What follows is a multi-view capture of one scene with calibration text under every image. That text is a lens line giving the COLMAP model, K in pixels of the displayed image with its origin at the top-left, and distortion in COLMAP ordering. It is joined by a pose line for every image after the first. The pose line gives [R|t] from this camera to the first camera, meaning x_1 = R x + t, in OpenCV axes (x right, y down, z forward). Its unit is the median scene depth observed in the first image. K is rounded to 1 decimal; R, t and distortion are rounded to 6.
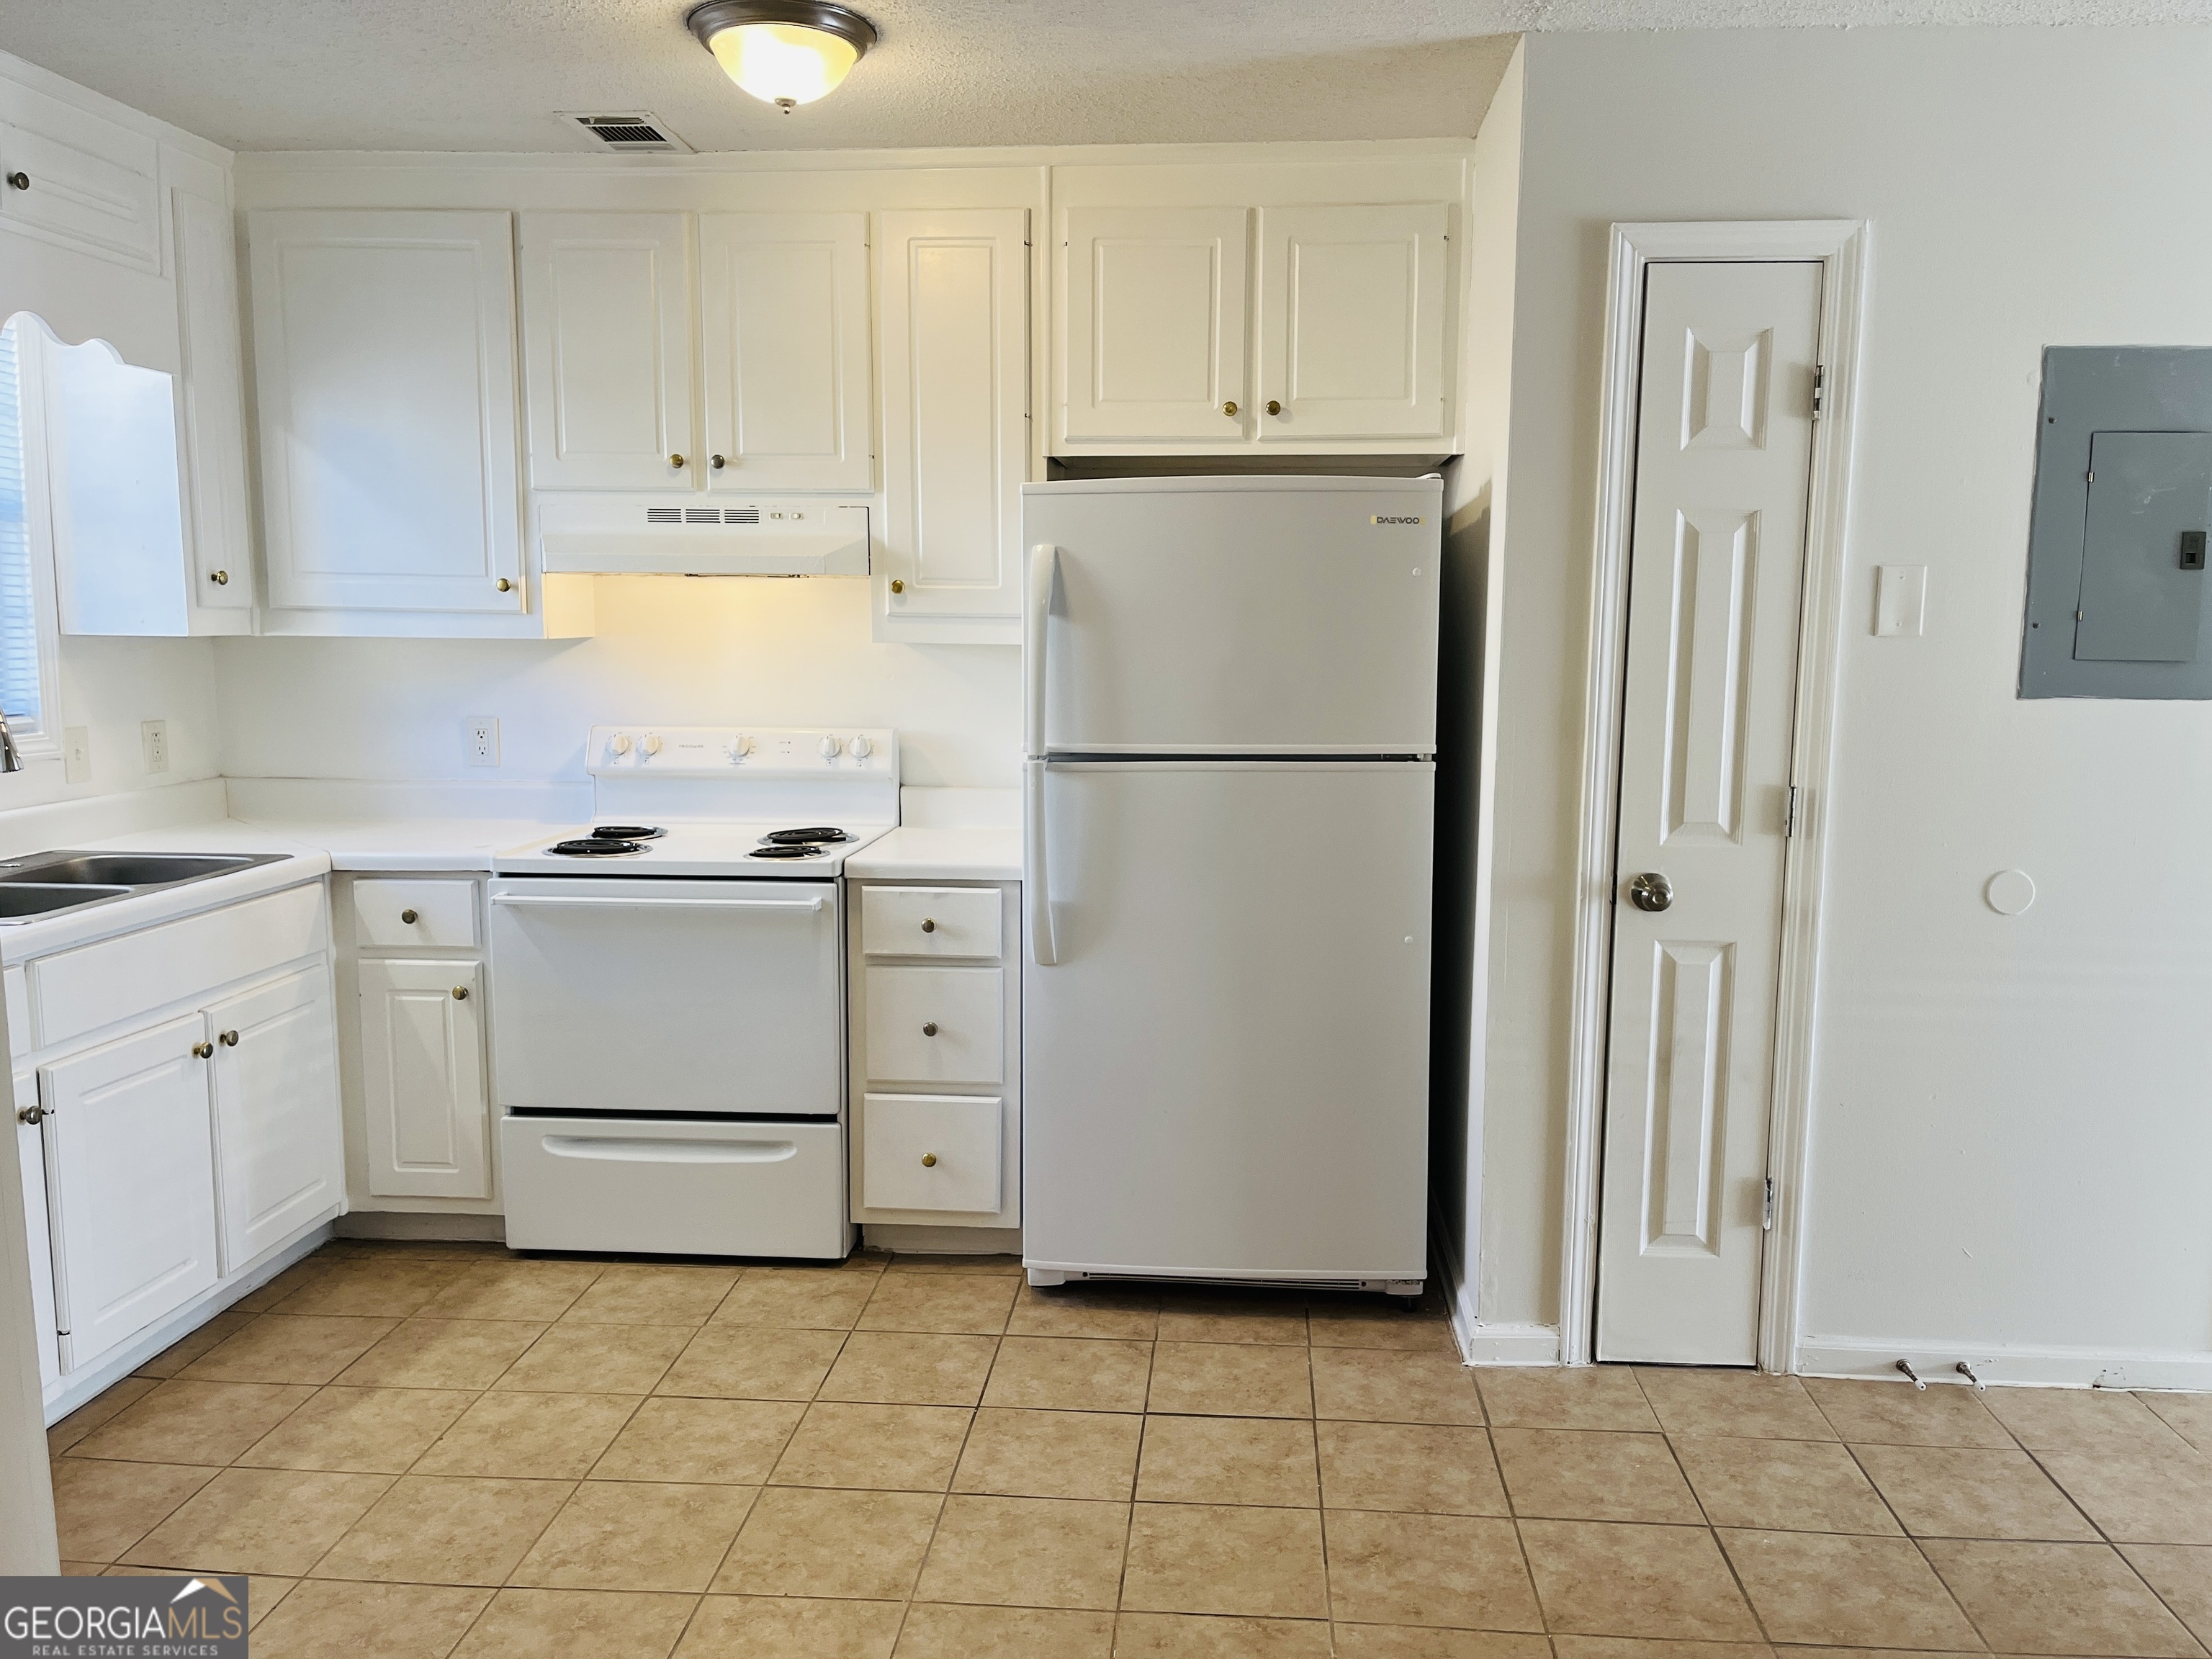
lens RADIAL K [[1695.0, 0, 1114.9], [0, 1695.0, 830.0], [0, 0, 1]] dist [0.004142, -0.004161]
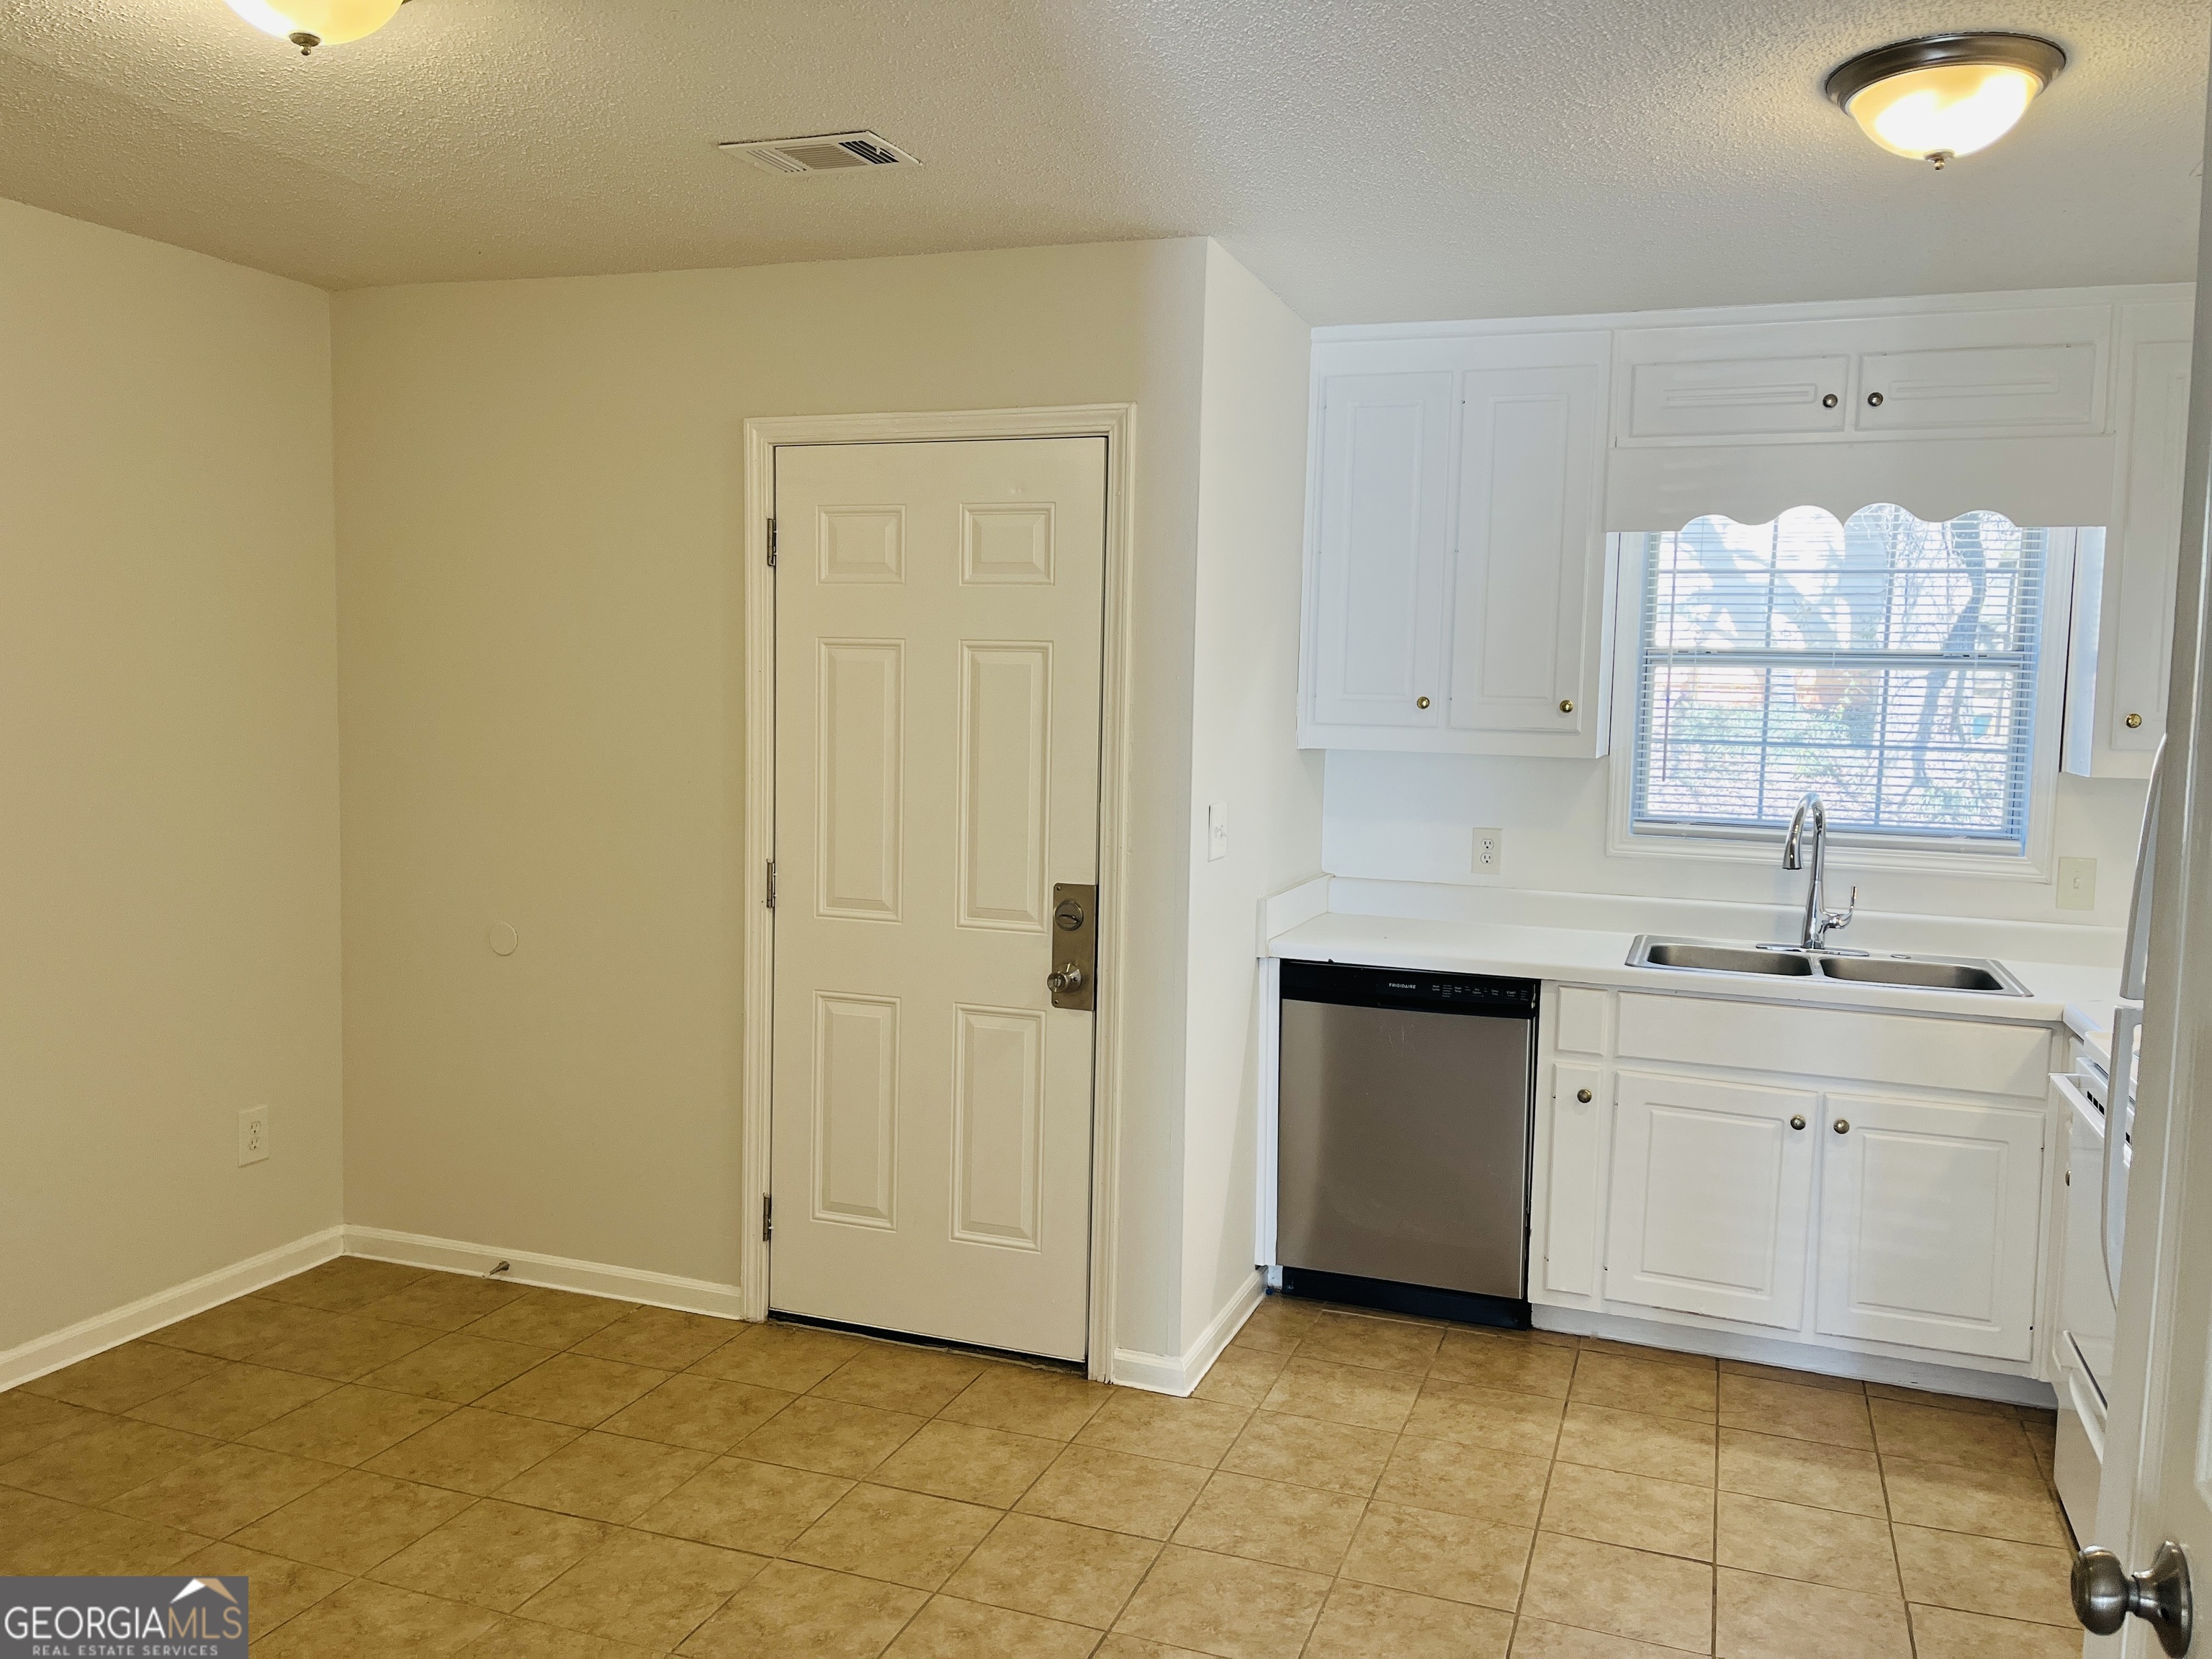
lens RADIAL K [[1695.0, 0, 1110.2], [0, 1695.0, 830.7], [0, 0, 1]] dist [0.004142, -0.004161]
pose [[-0.282619, 0.073896, -0.956382, 0.734553], [-0.143710, 0.982514, 0.118382, -0.144707], [0.948406, 0.170898, -0.267058, 0.888846]]
